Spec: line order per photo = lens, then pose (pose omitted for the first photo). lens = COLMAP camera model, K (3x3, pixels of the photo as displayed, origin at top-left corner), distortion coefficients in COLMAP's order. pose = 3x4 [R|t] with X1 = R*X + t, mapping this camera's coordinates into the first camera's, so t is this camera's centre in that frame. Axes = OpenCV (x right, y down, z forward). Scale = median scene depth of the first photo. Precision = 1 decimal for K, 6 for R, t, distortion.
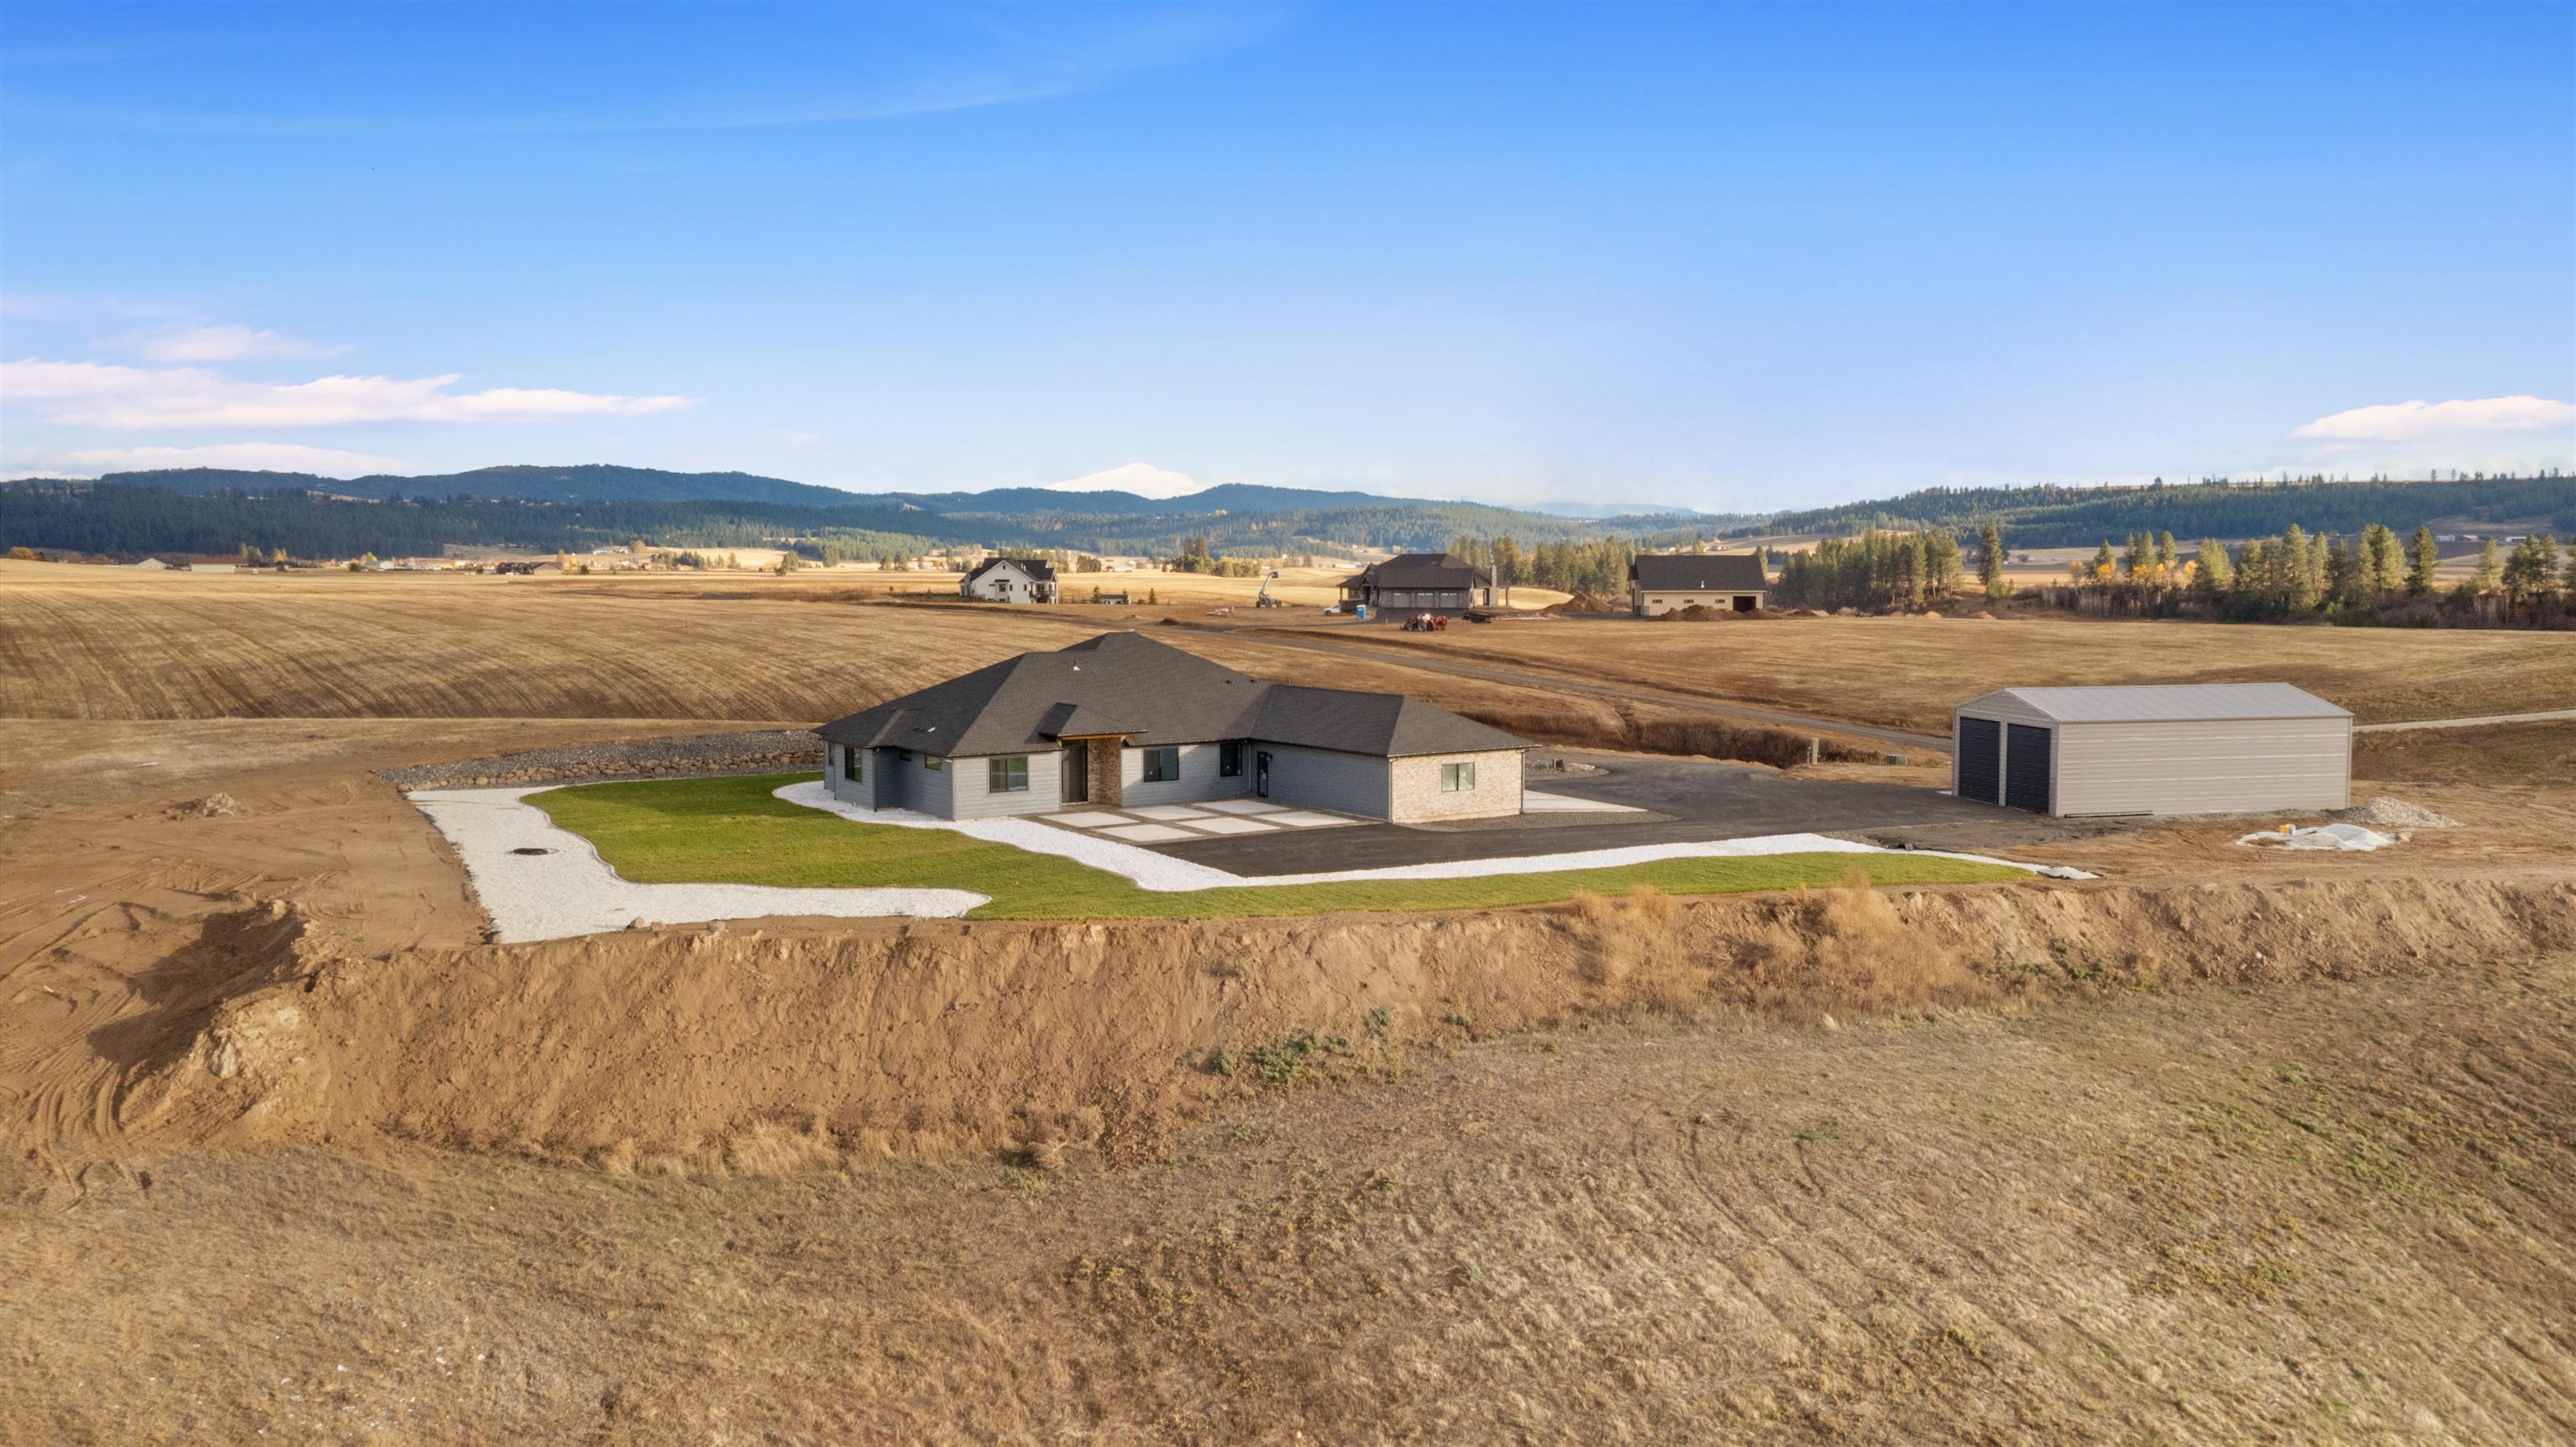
lens RADIAL K [[1994.4, 0, 1286.3], [0, 1994.4, 725.1], [0, 0, 1]] dist [-0.016702, 0.002103]
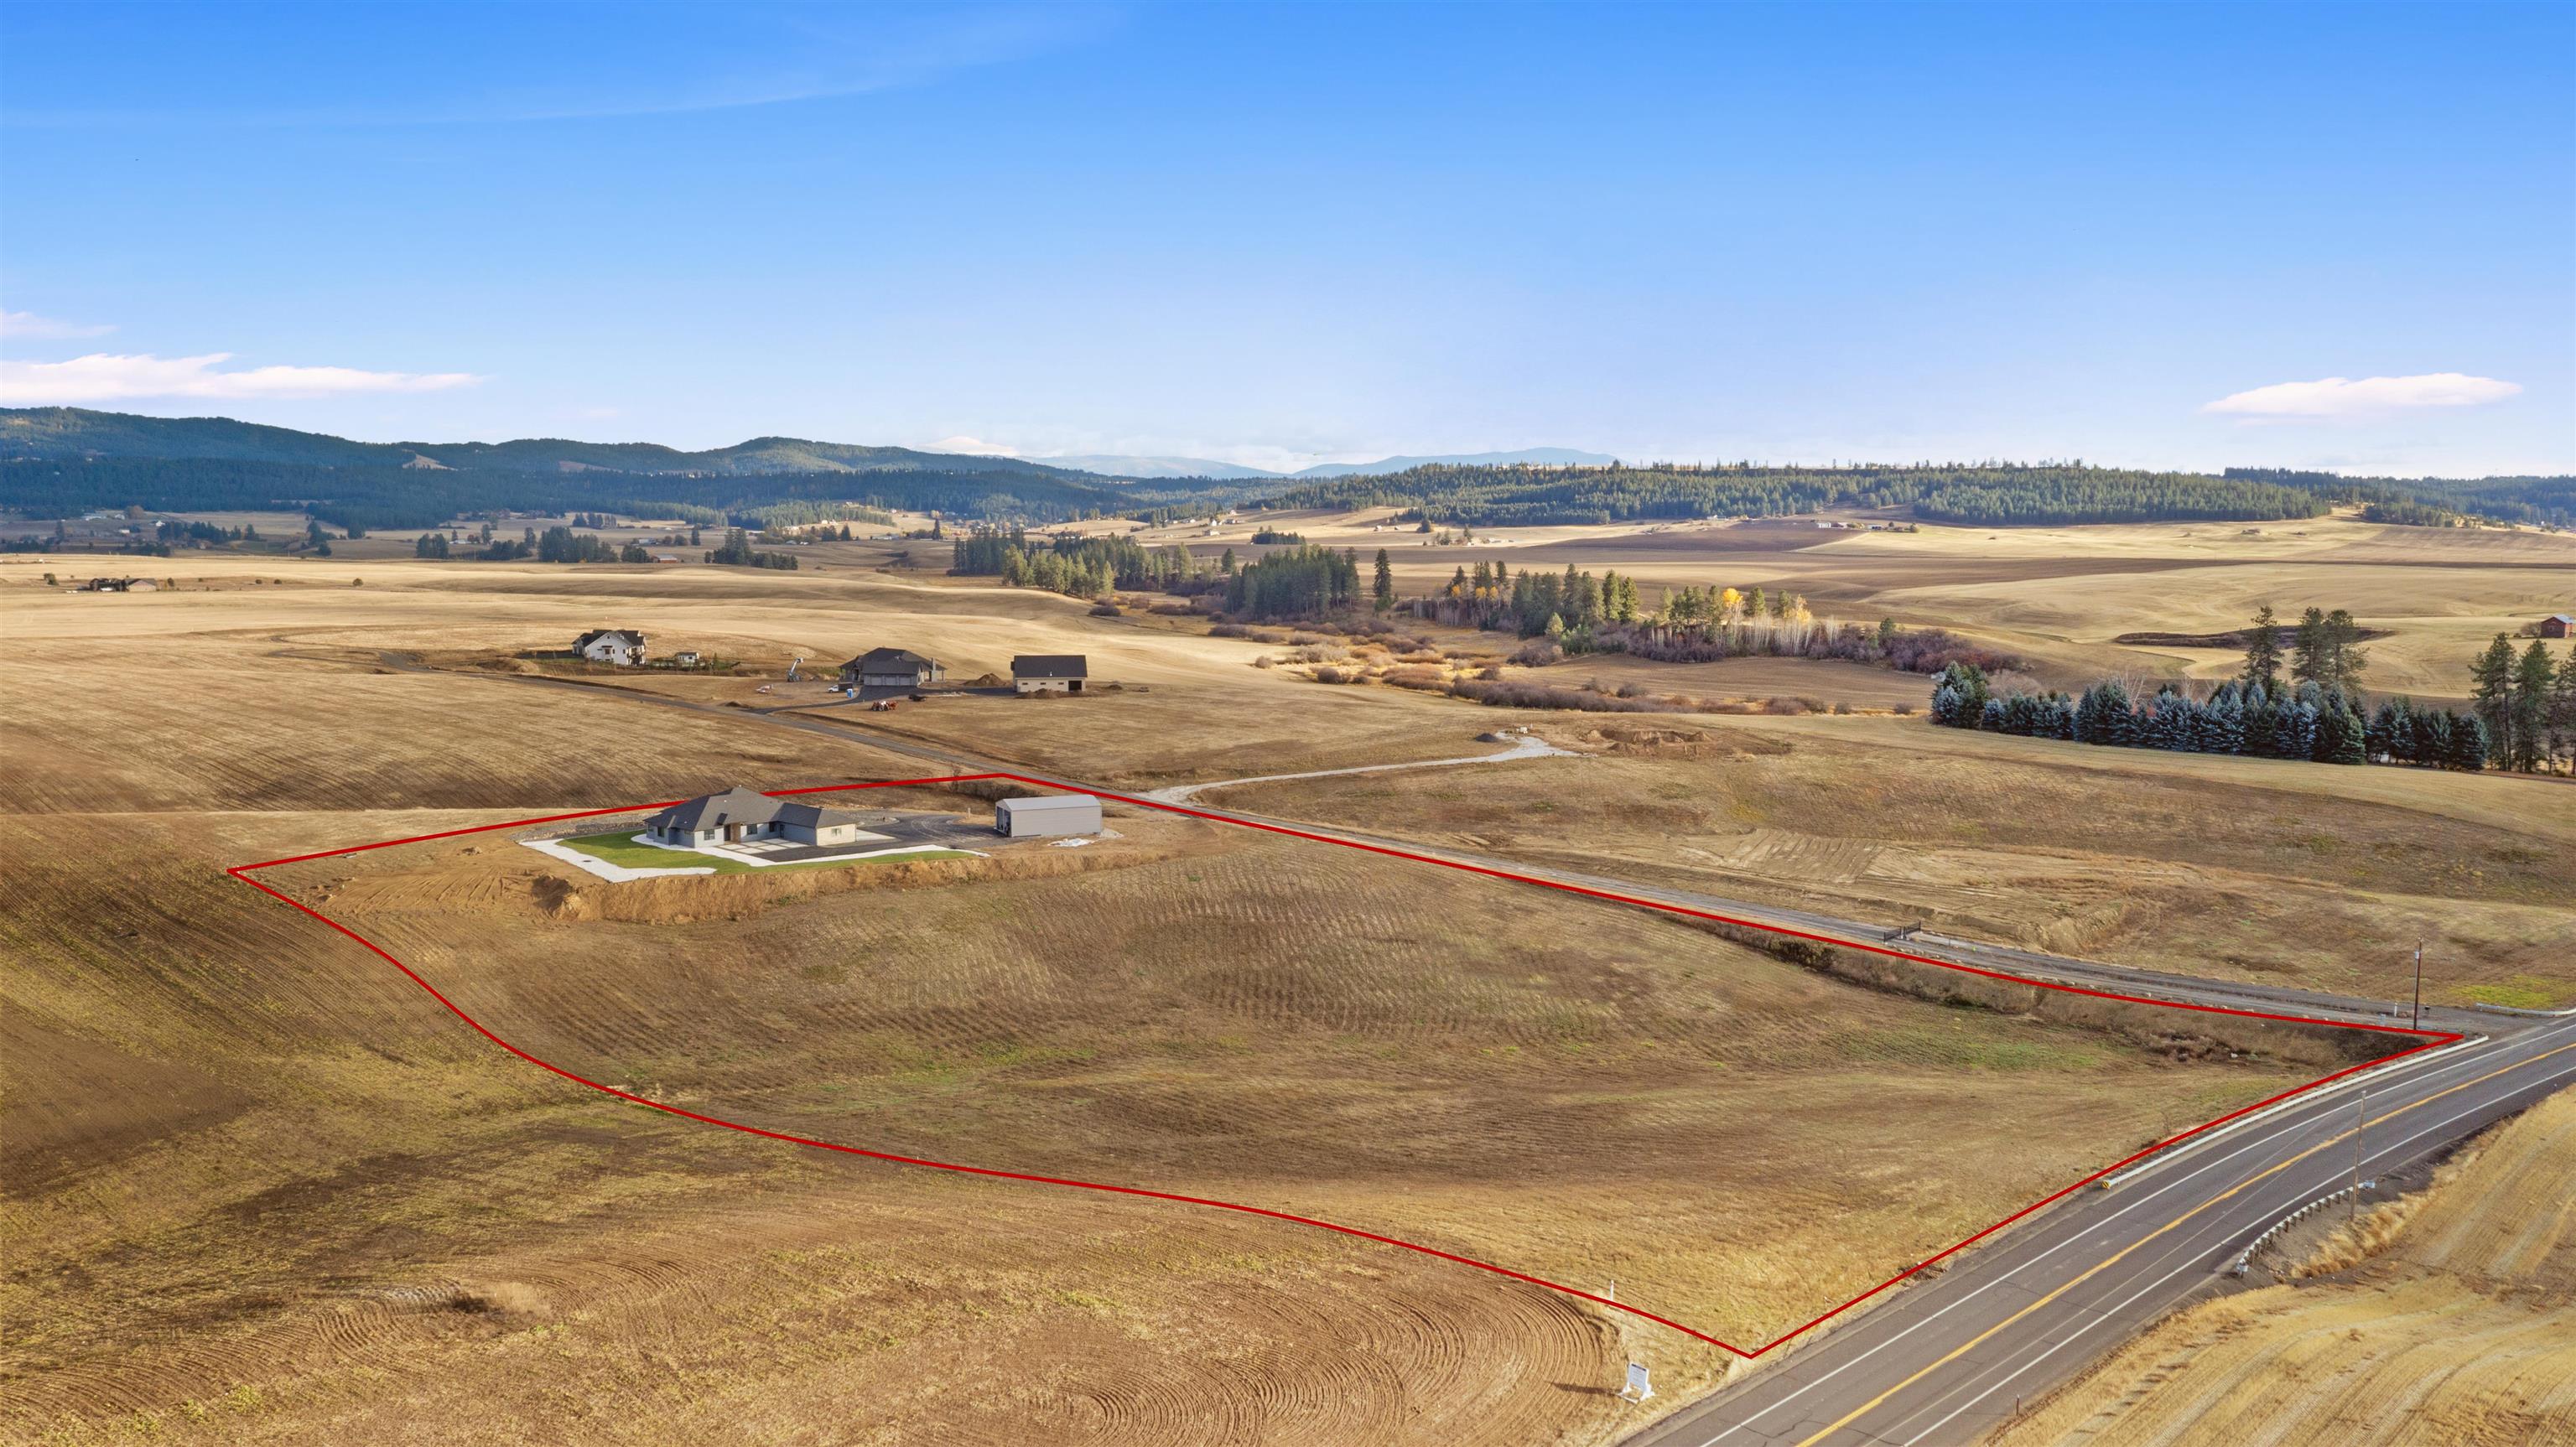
lens RADIAL K [[1994.4, 0, 1278.5], [0, 1994.4, 719.1], [0, 0, 1]] dist [-0.016702, 0.002103]
pose [[0.975589, -0.015014, 0.219090, 0.028732], [0.010274, 0.999688, 0.022758, -0.092629], [-0.219363, -0.019951, 0.975439, -0.991347]]
